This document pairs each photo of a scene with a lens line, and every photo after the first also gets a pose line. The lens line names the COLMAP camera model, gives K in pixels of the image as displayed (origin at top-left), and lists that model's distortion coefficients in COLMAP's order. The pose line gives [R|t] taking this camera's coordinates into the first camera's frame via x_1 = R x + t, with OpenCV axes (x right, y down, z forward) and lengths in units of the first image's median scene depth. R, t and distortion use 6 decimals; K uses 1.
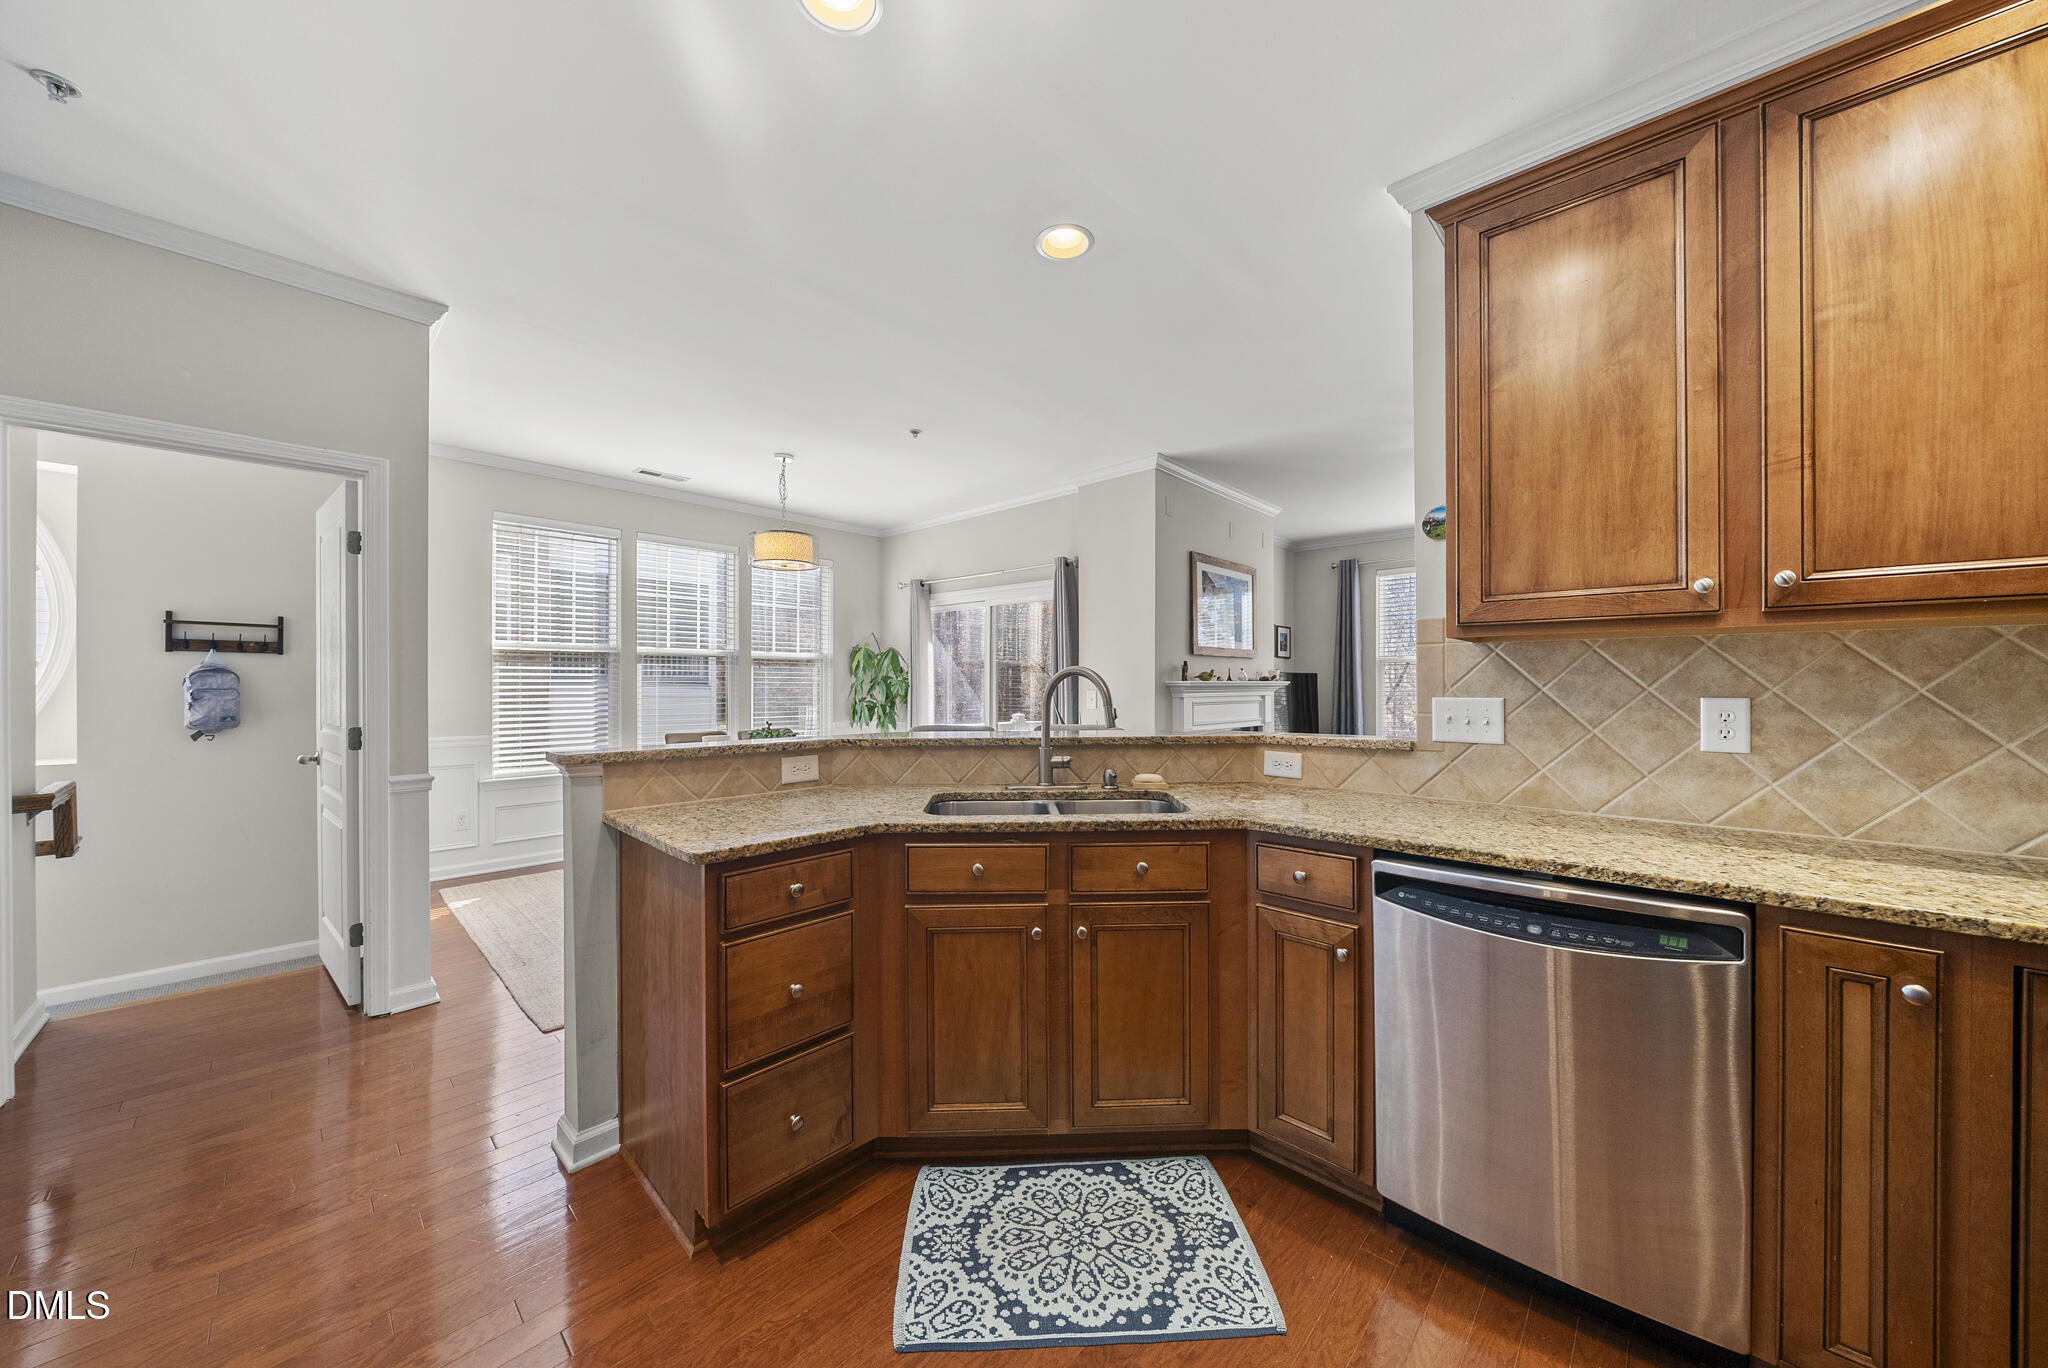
lens RADIAL K [[705.9, 0, 1024.0], [0, 705.9, 684.0], [0, 0, 1]] dist [-0.007962, 0.000189]
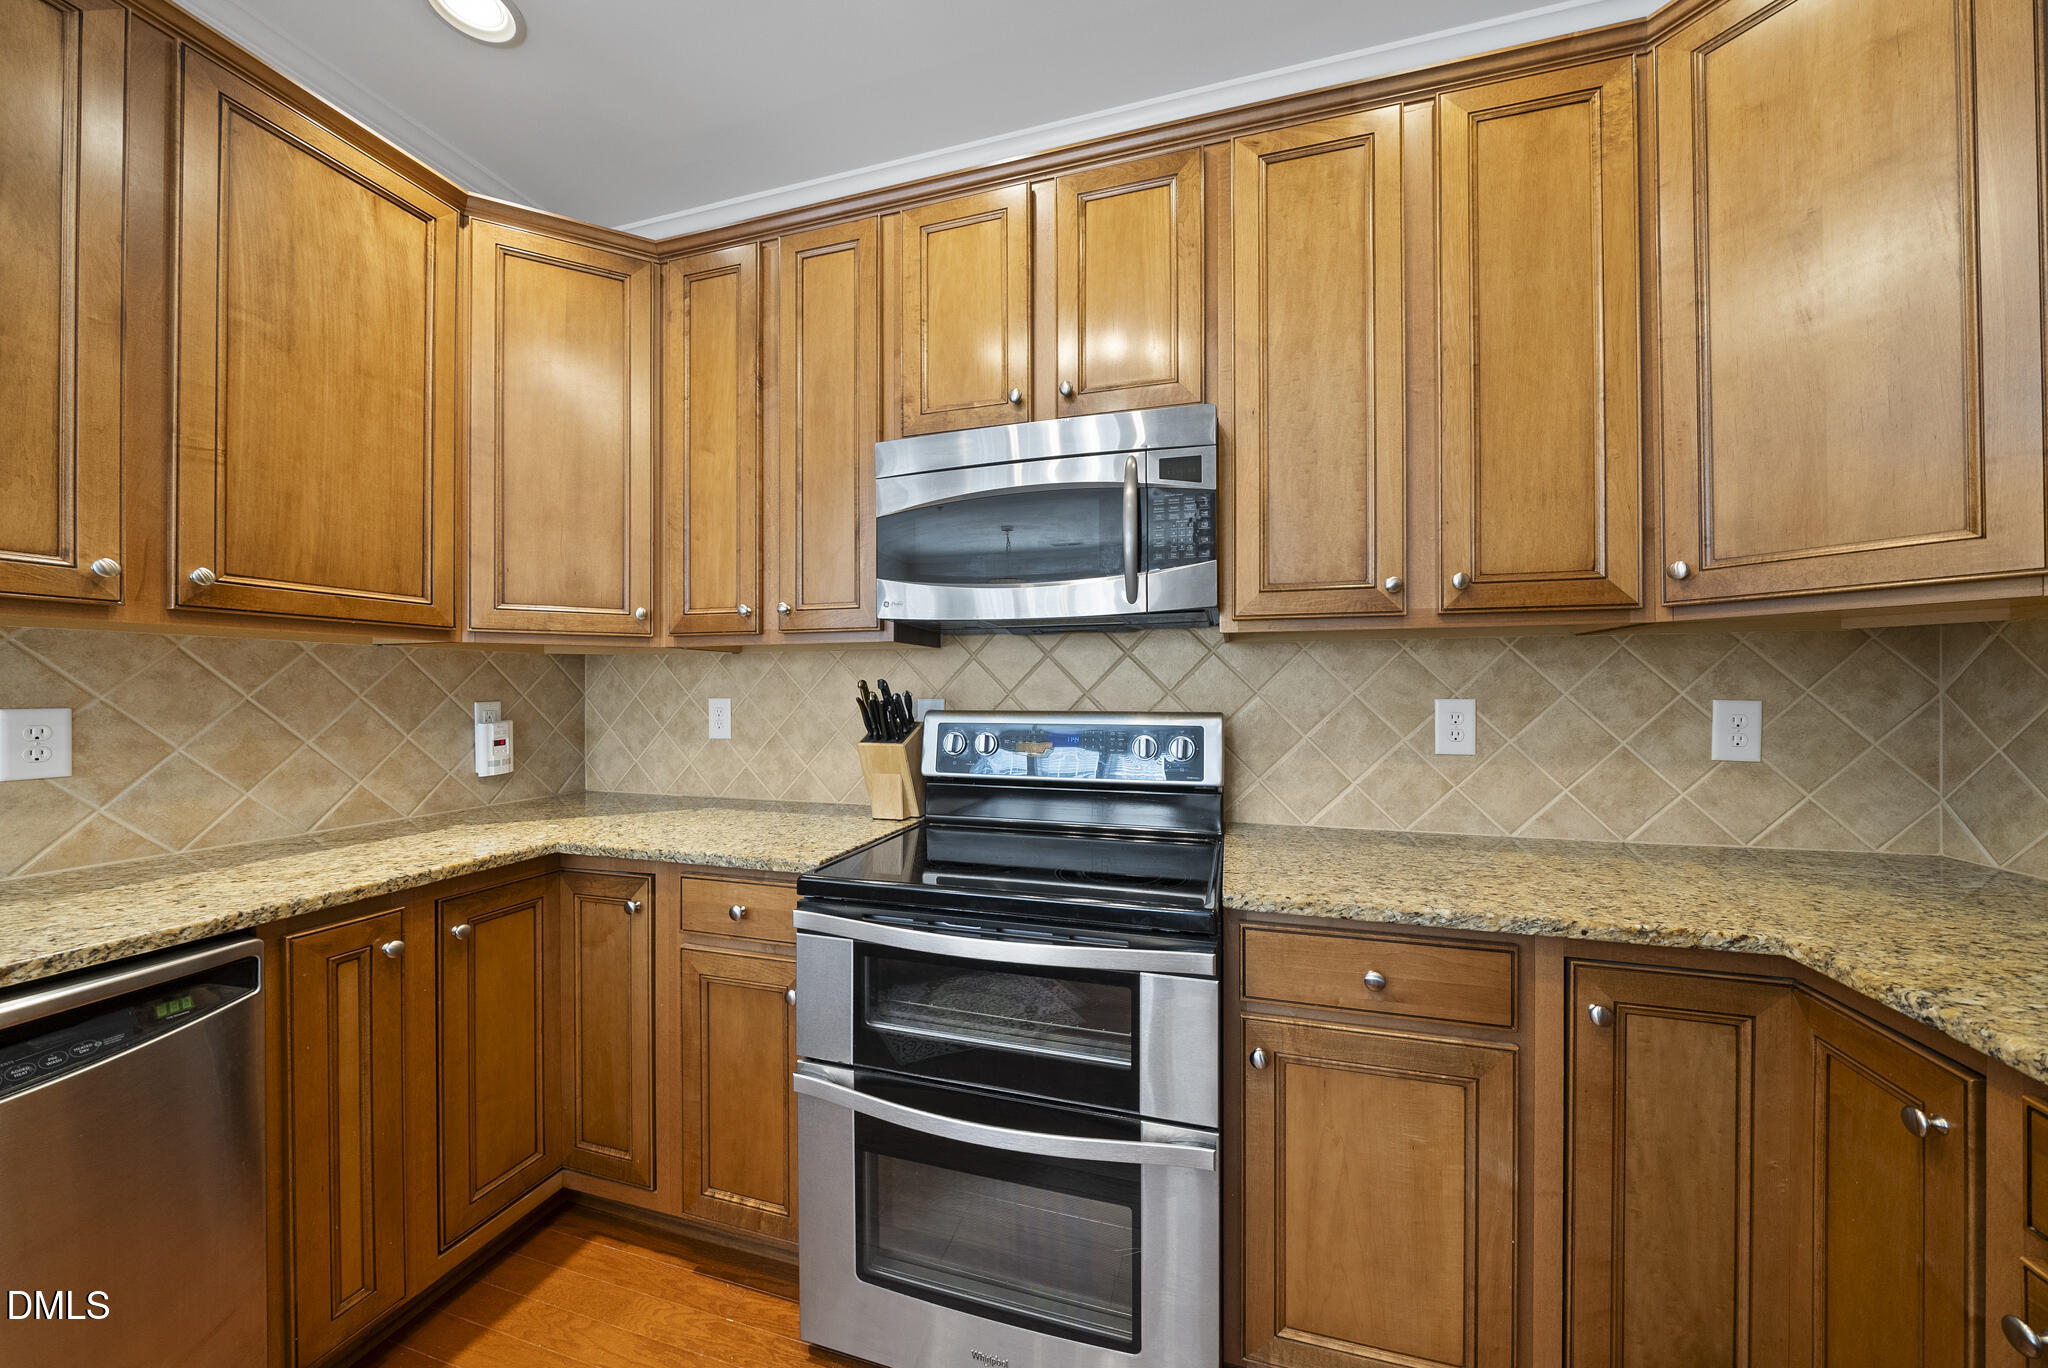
lens RADIAL K [[705.9, 0, 1024.0], [0, 705.9, 684.0], [0, 0, 1]] dist [-0.007962, 0.000189]
pose [[-0.447620, 0.008730, 0.894181, -0.210459], [0.003321, 0.999962, -0.008100, 0.002379], [-0.894218, -0.000656, -0.447632, 0.419618]]
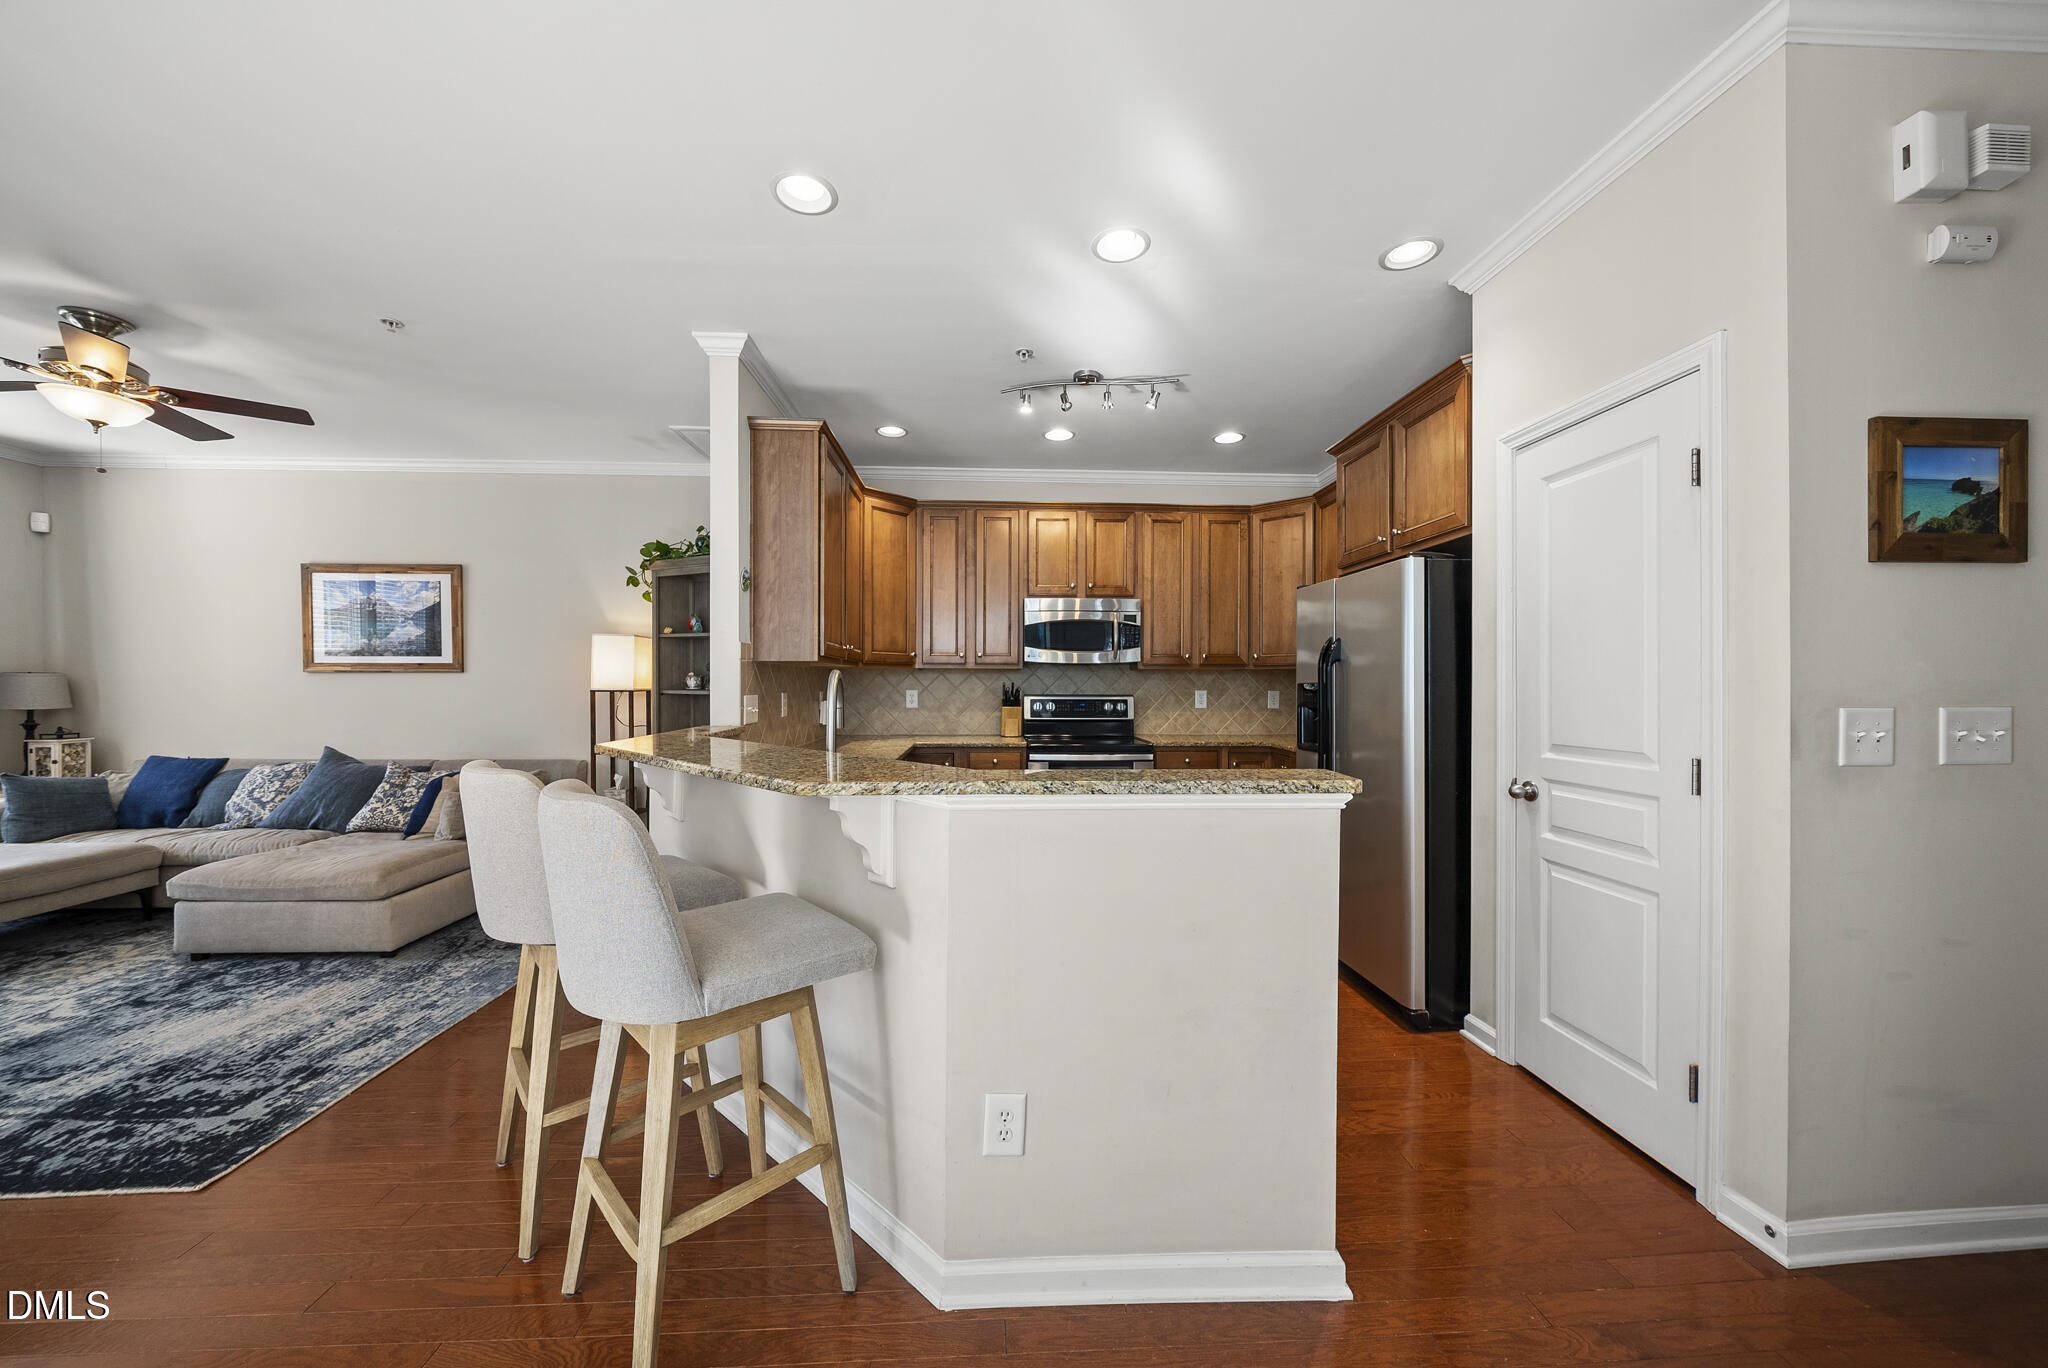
lens RADIAL K [[705.9, 0, 1024.0], [0, 705.9, 684.0], [0, 0, 1]] dist [-0.007962, 0.000189]
pose [[-0.724762, 0.001011, 0.688999, -1.294641], [-0.001552, 0.999994, -0.003100, 0.000563], [-0.688998, -0.003316, -0.724756, 2.457059]]
